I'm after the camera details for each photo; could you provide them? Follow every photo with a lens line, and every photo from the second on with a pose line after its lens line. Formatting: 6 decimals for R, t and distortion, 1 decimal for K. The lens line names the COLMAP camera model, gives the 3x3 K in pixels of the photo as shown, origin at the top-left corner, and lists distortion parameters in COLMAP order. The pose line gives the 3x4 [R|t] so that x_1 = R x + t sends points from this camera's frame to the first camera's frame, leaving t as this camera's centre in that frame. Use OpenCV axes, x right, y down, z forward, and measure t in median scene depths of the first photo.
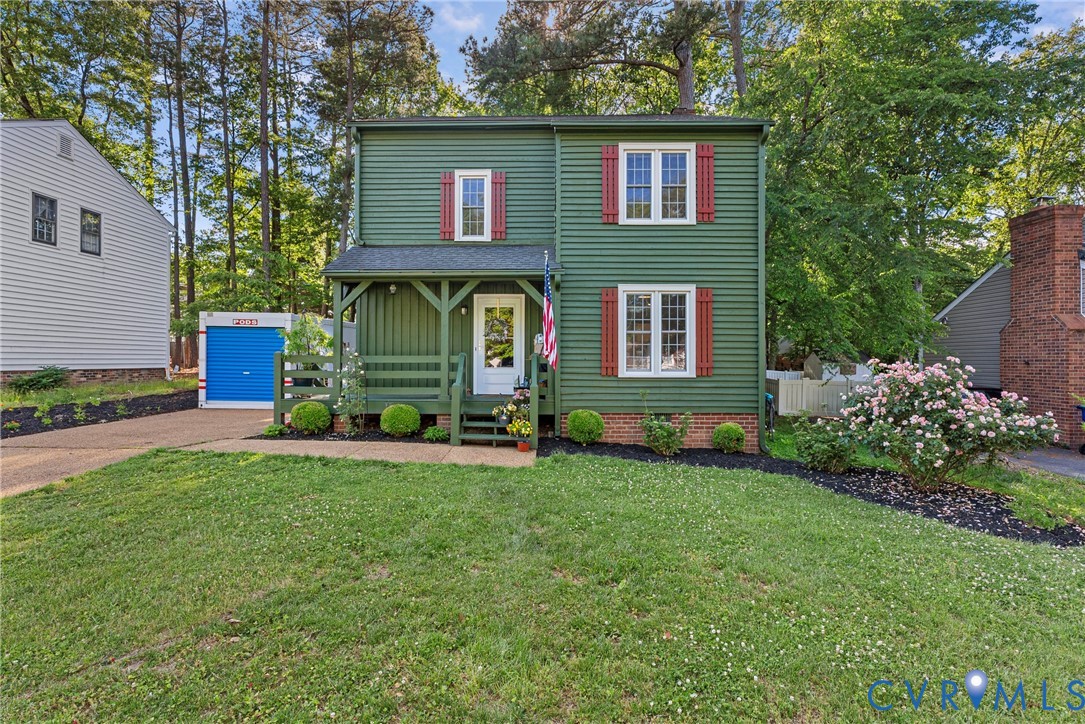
lens RADIAL K [[498.0, 0, 546.6], [0, 498.0, 350.3], [0, 0, 1]] dist [-0.001871, 0.000439]
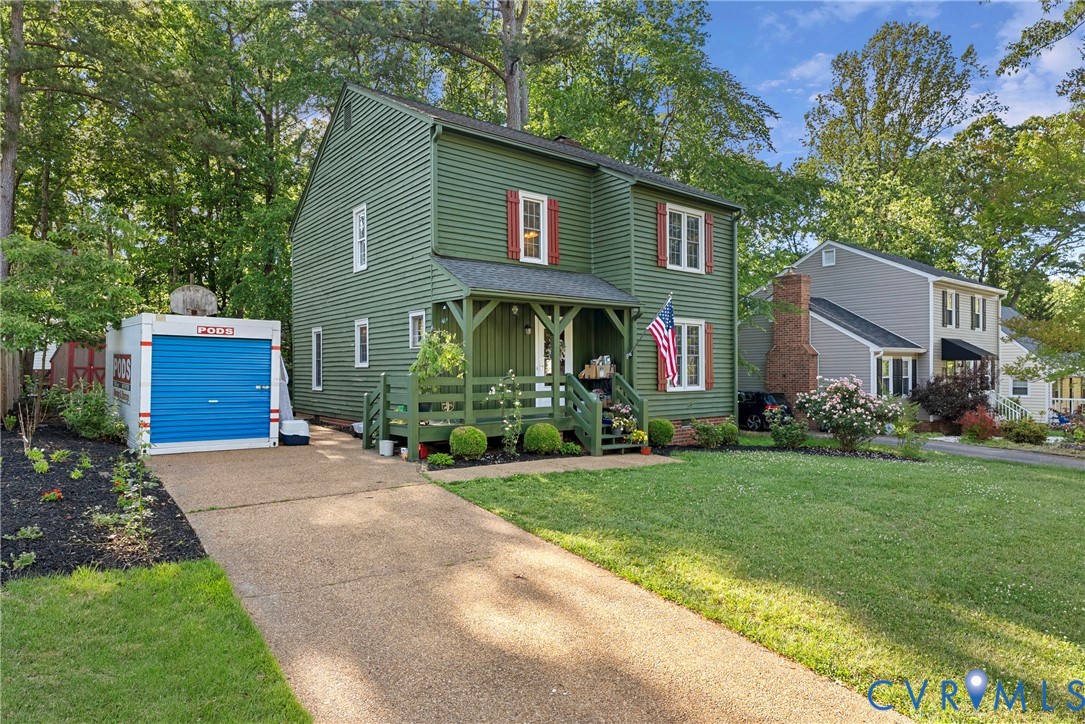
lens RADIAL K [[637.5, 0, 542.5], [0, 637.5, 362.0], [0, 0, 1]] dist [0.001293, 0.000117]
pose [[0.769356, 0.002717, 0.638814, -0.999569], [-0.006445, 0.999973, 0.003510, -0.021209], [-0.638787, -0.006818, 0.769353, -0.021976]]
